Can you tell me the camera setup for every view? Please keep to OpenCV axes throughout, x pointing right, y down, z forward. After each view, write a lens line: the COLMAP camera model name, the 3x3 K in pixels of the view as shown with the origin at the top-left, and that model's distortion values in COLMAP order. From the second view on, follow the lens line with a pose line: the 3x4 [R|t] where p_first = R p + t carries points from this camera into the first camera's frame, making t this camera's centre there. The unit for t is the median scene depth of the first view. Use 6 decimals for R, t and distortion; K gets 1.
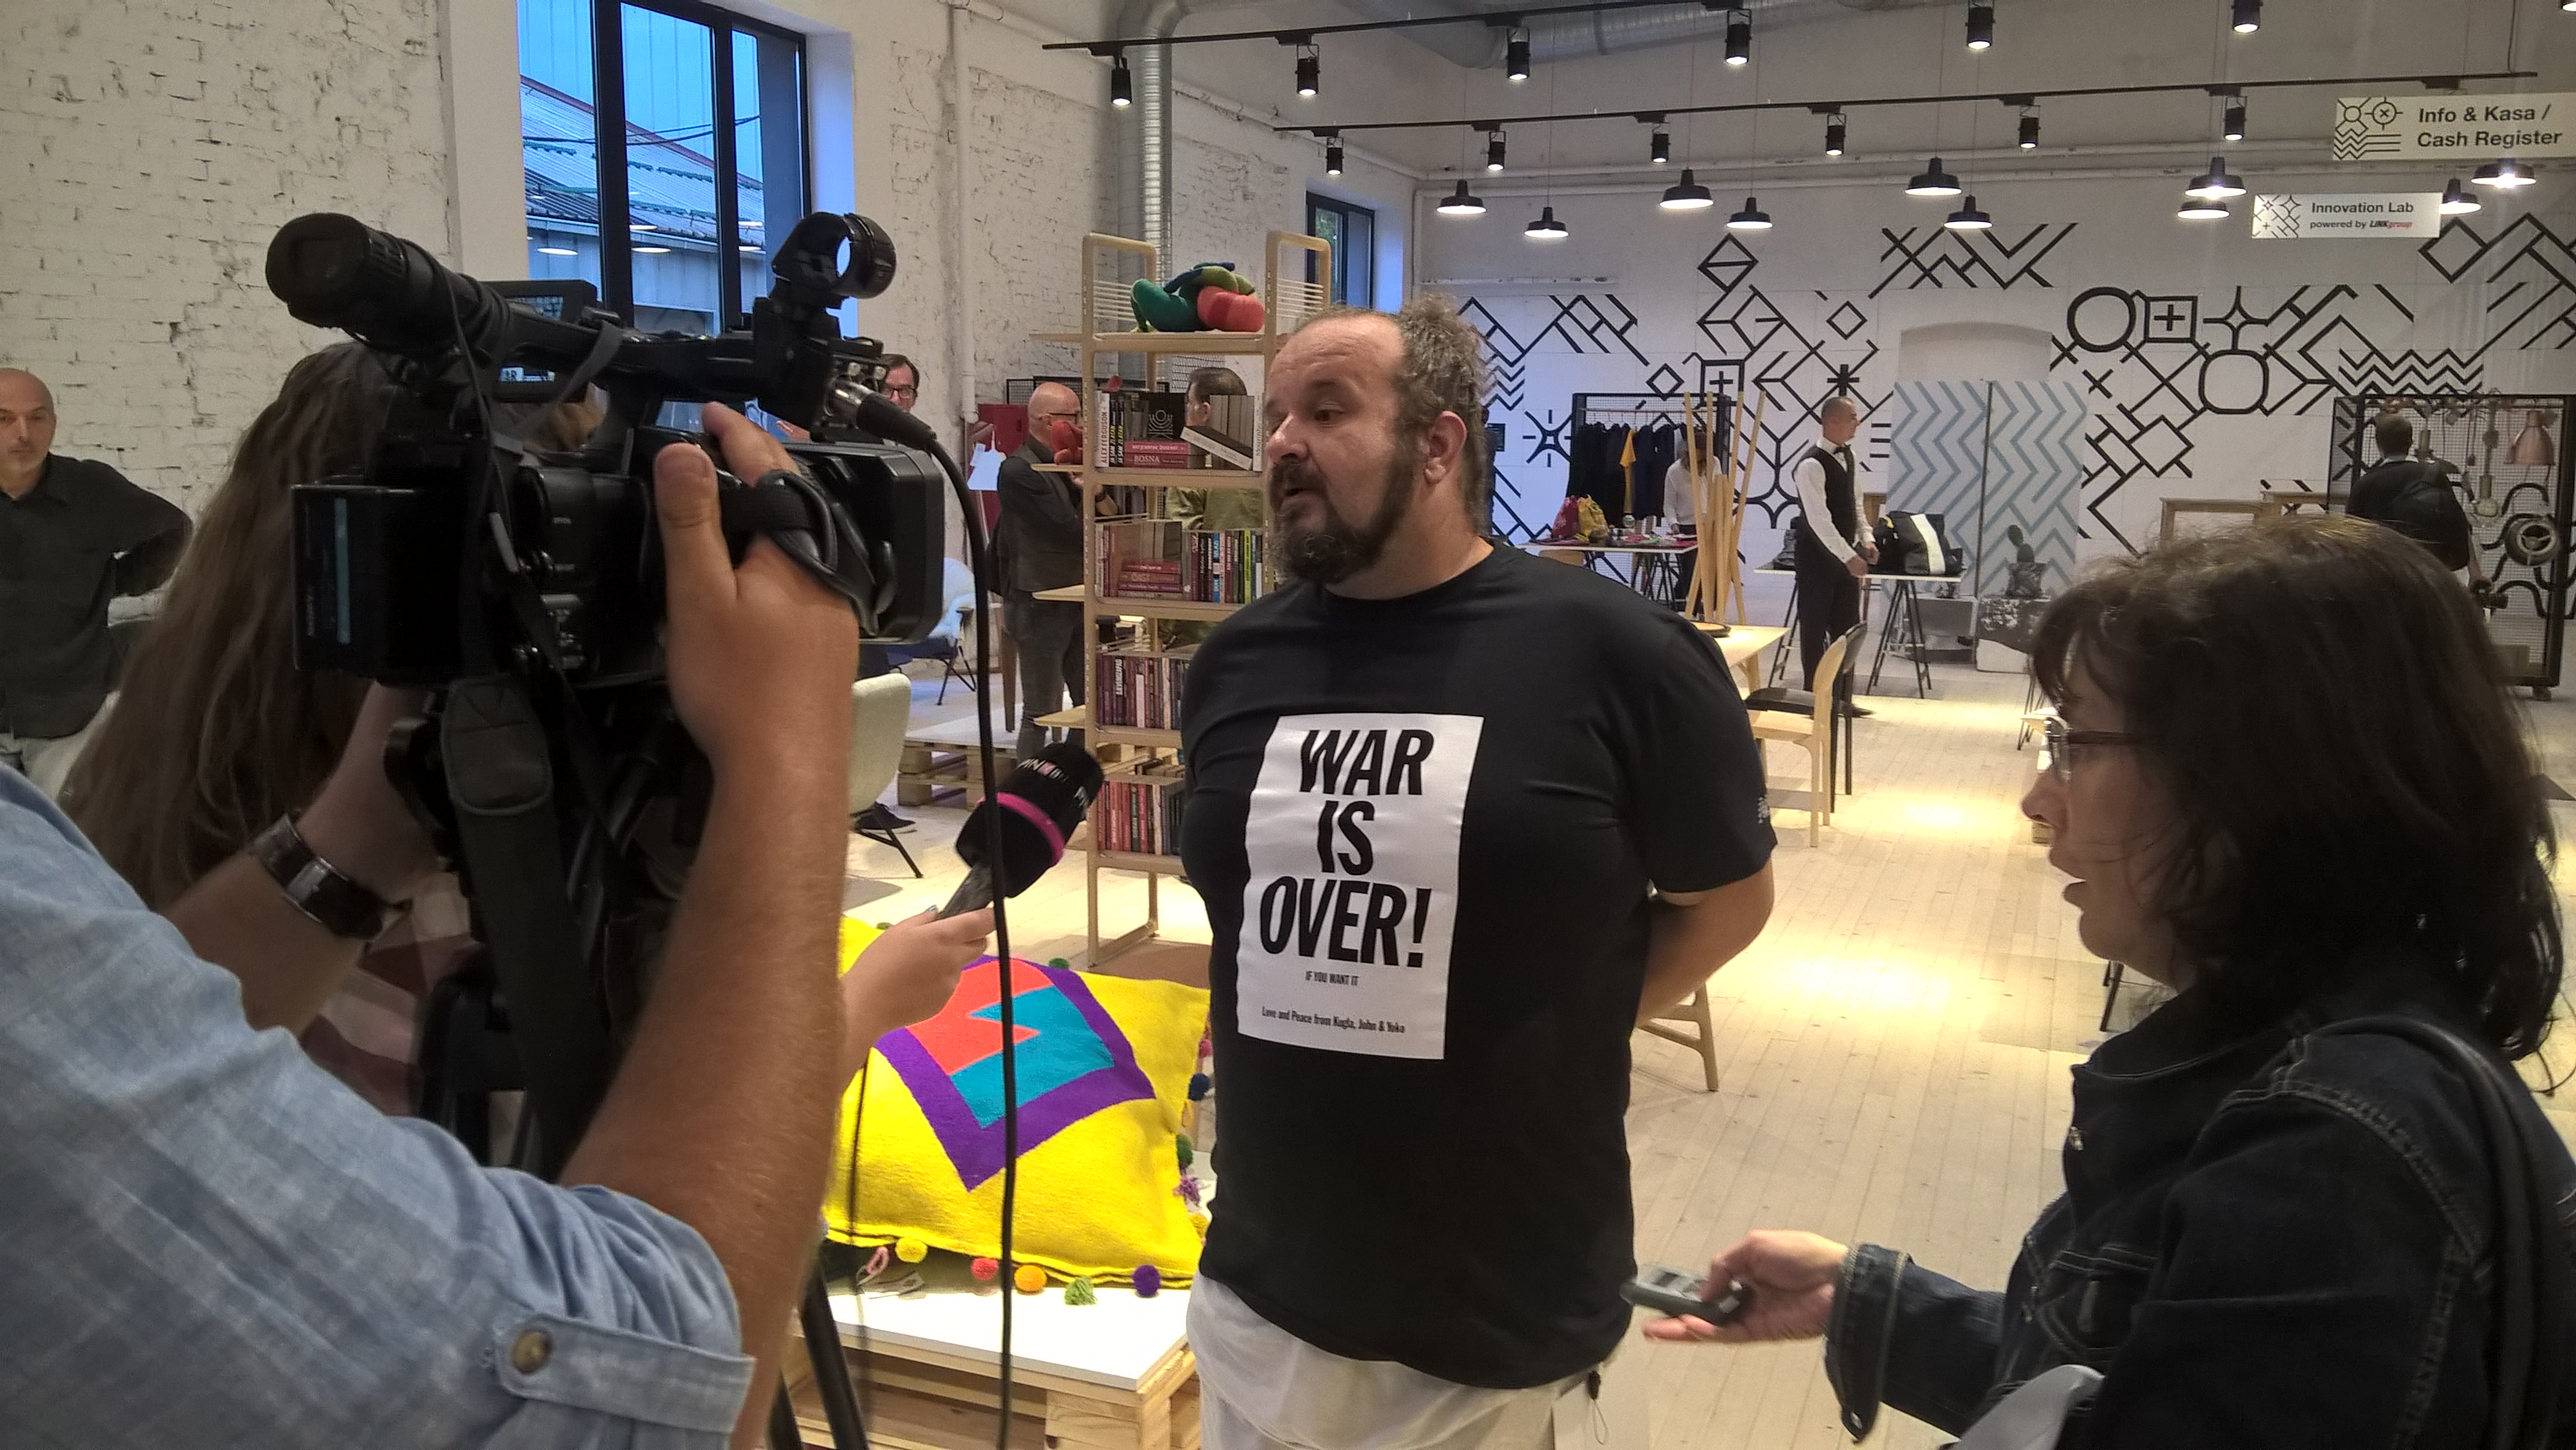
lens RADIAL K [[2095.7, 0, 1326.8], [0, 2095.7, 724.3], [0, 0, 1]] dist [0.147543, -0.250431]
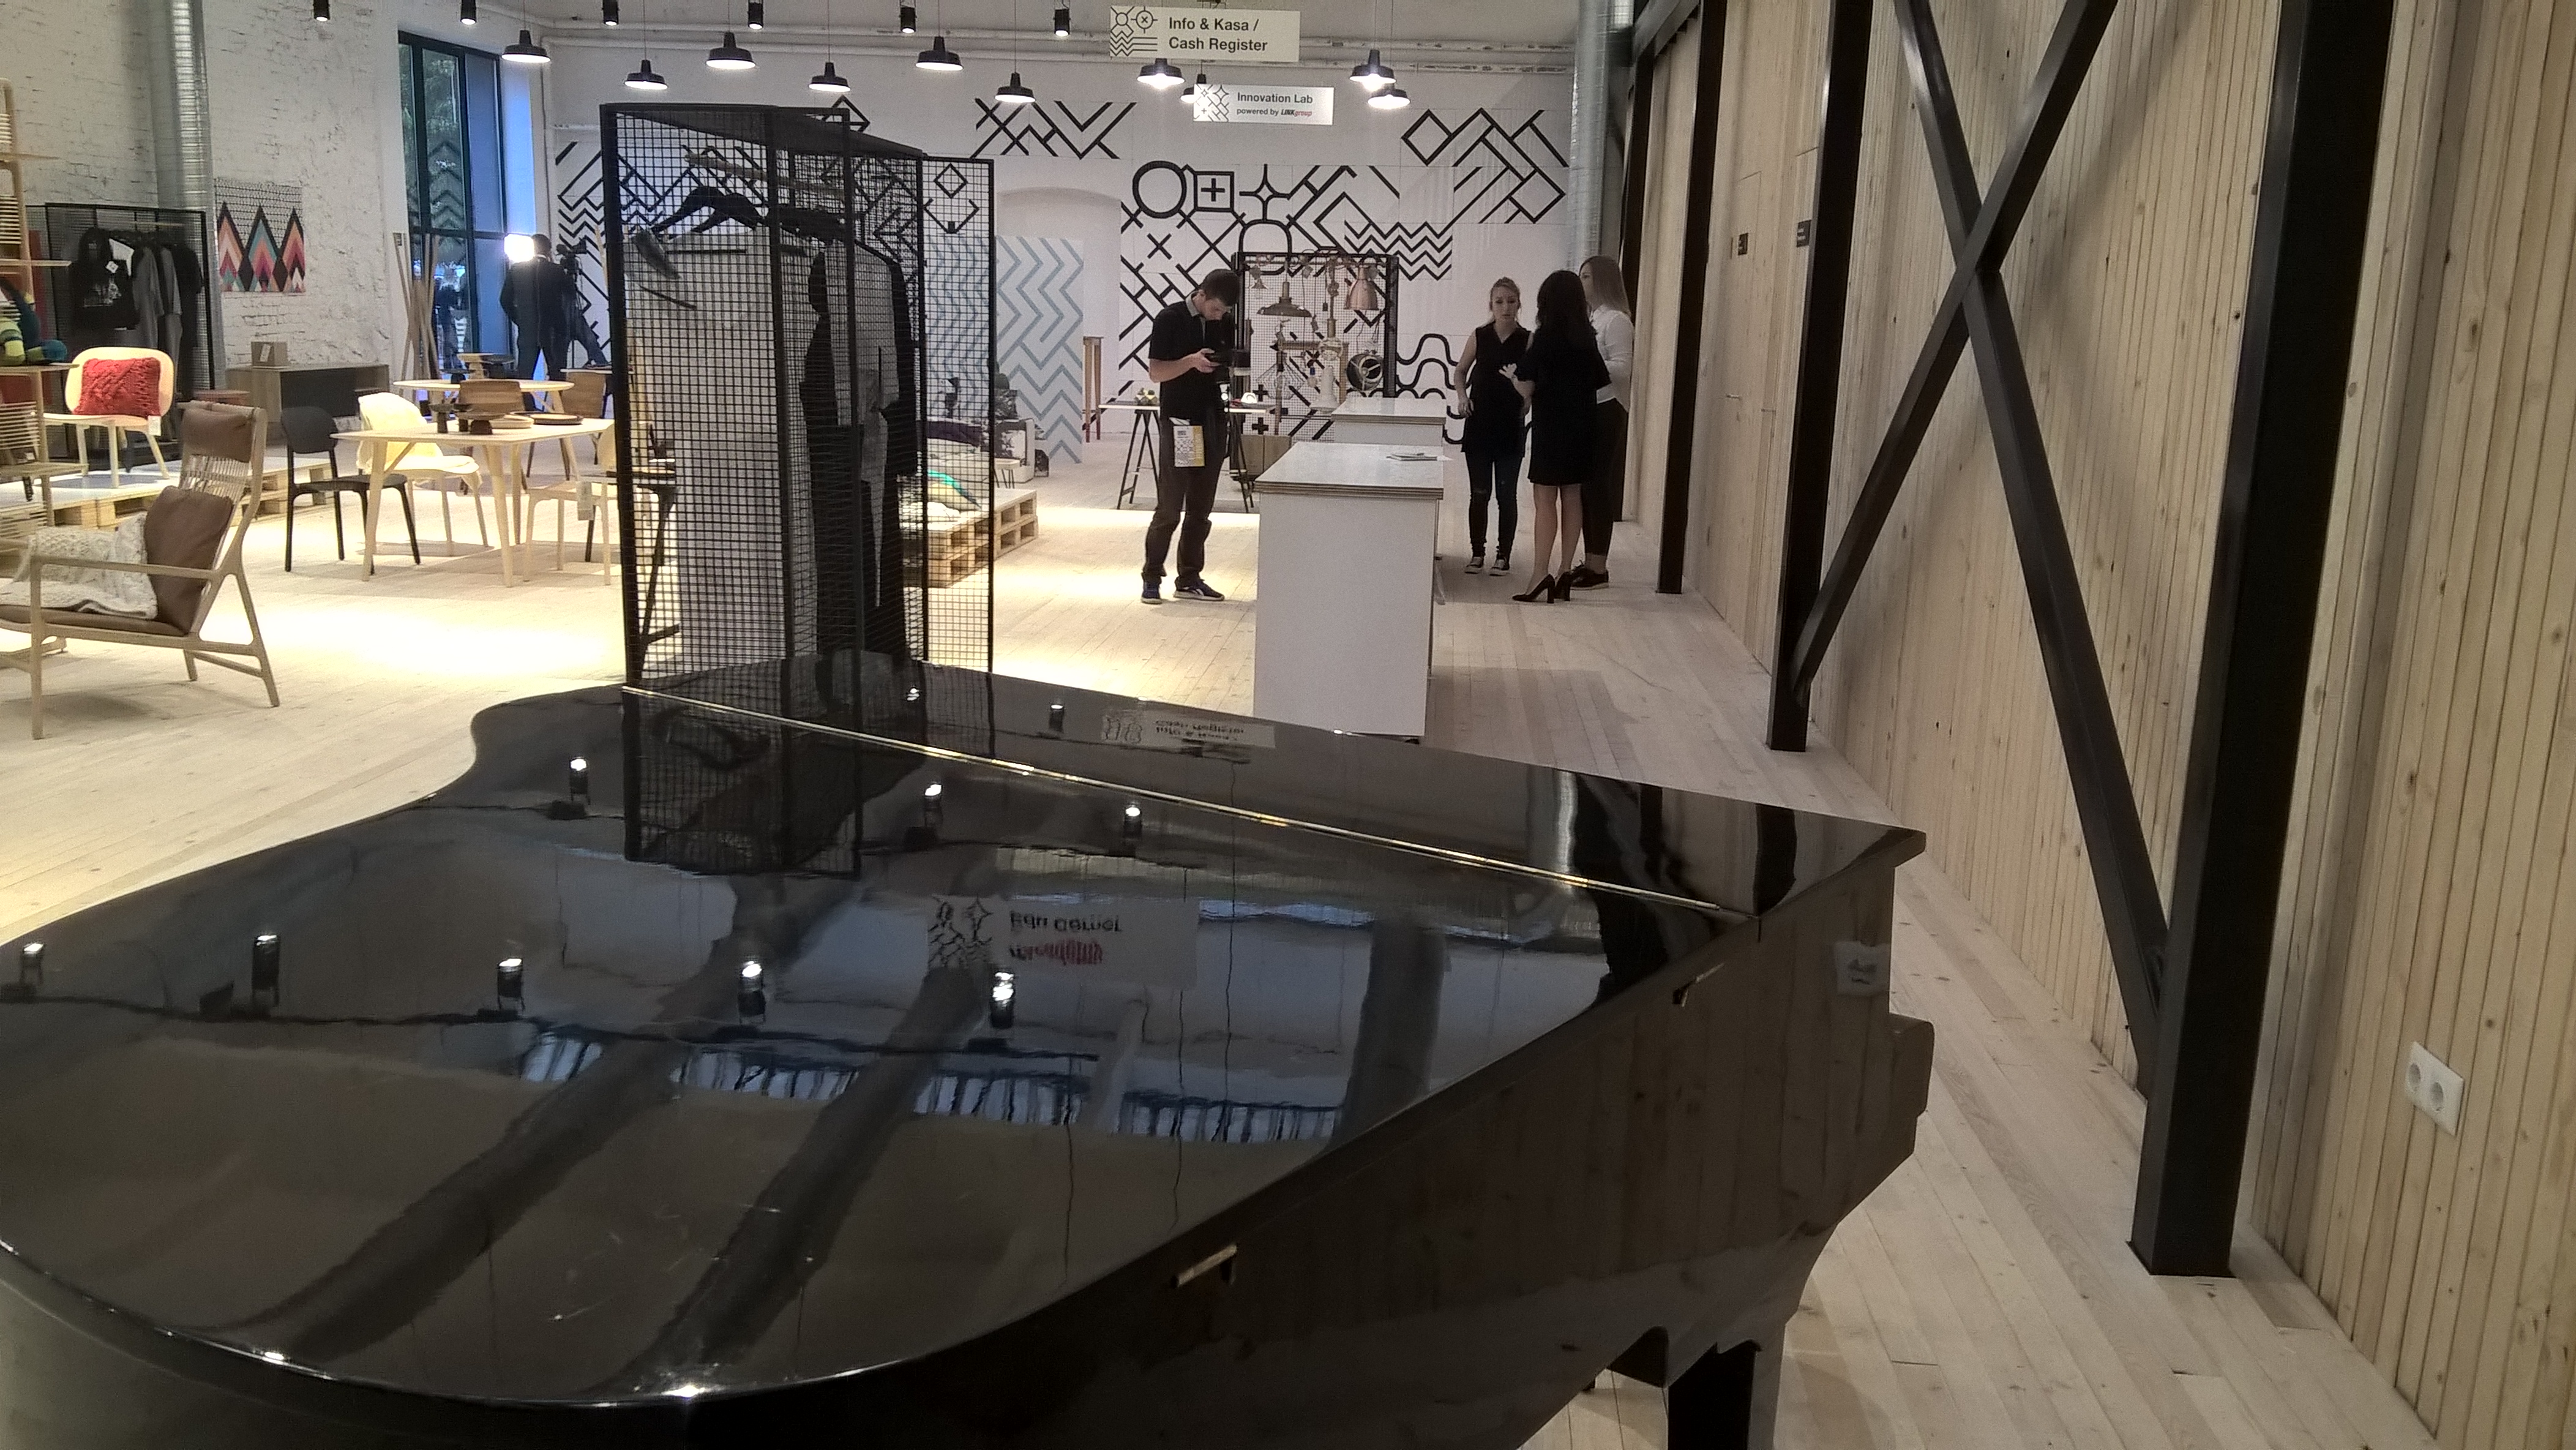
lens RADIAL K [[2095.7, 0, 1326.8], [0, 2095.7, 724.3], [0, 0, 1]] dist [0.147543, -0.250431]
pose [[0.958430, -0.046639, 0.281491, 0.117015], [0.029913, 0.997538, 0.063429, 0.030289], [-0.283756, -0.052372, 0.957465, -0.142427]]
